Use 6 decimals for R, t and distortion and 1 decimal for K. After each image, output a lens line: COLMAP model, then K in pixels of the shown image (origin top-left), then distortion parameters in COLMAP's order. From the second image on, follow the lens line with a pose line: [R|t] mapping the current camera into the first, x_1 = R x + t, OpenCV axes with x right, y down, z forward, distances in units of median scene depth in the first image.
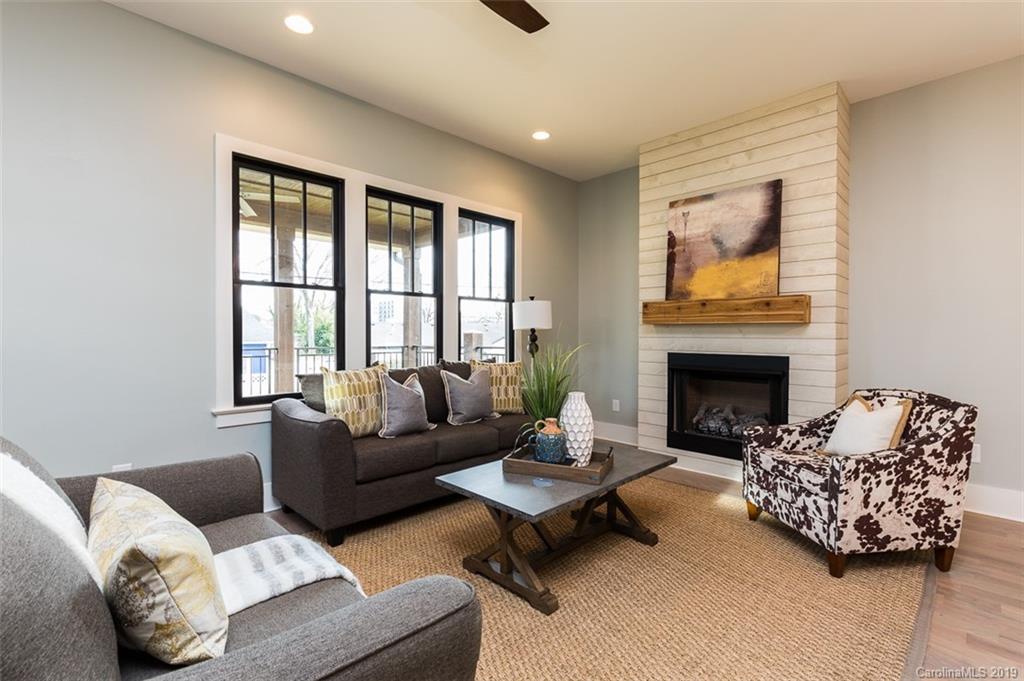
lens RADIAL K [[466.1, 0, 515.9], [0, 466.1, 342.0], [0, 0, 1]] dist [0.010717, -0.001756]
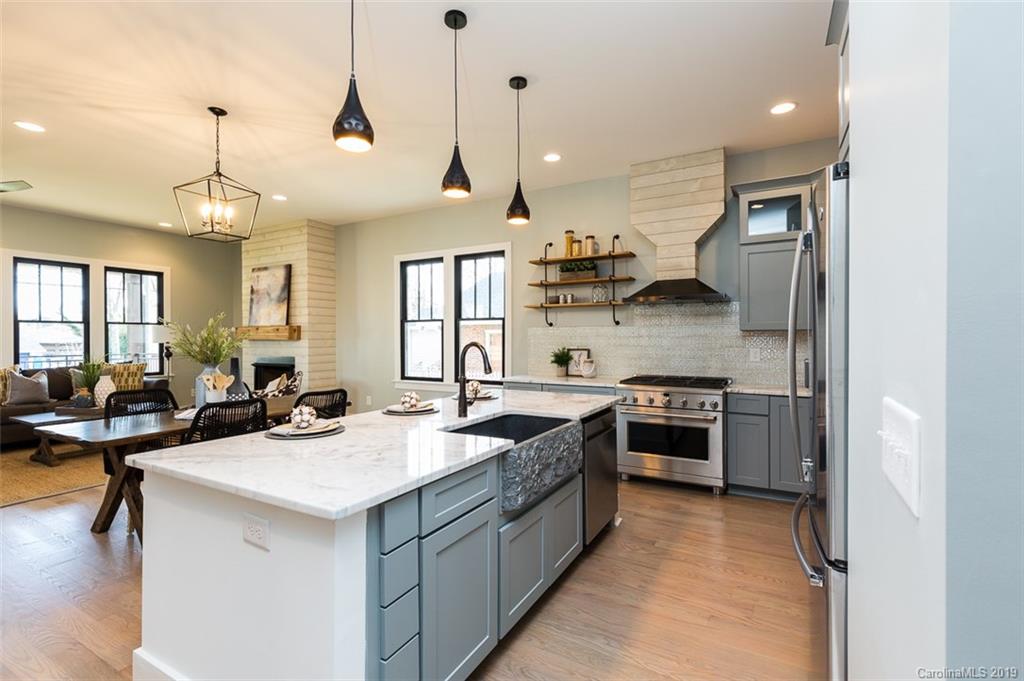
lens RADIAL K [[466.1, 0, 513.3], [0, 466.1, 337.5], [0, 0, 1]] dist [0.010717, -0.001756]
pose [[0.959992, -0.005214, 0.279980, 1.019620], [0.010449, 0.999797, -0.017207, -0.007089], [-0.279833, 0.019444, 0.959852, -1.218866]]
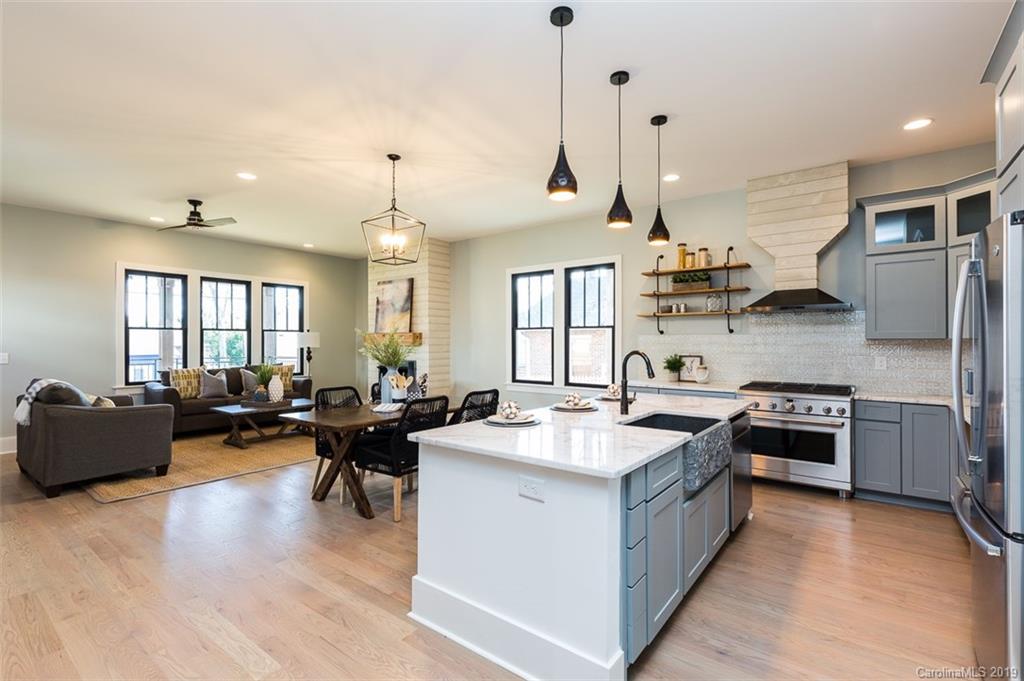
lens RADIAL K [[466.1, 0, 516.0], [0, 466.1, 339.2], [0, 0, 1]] dist [0.010717, -0.001756]
pose [[0.989712, -0.001859, 0.143063, 0.821650], [0.005368, 0.999694, -0.024146, -0.014935], [-0.142974, 0.024666, 0.989419, -1.320006]]
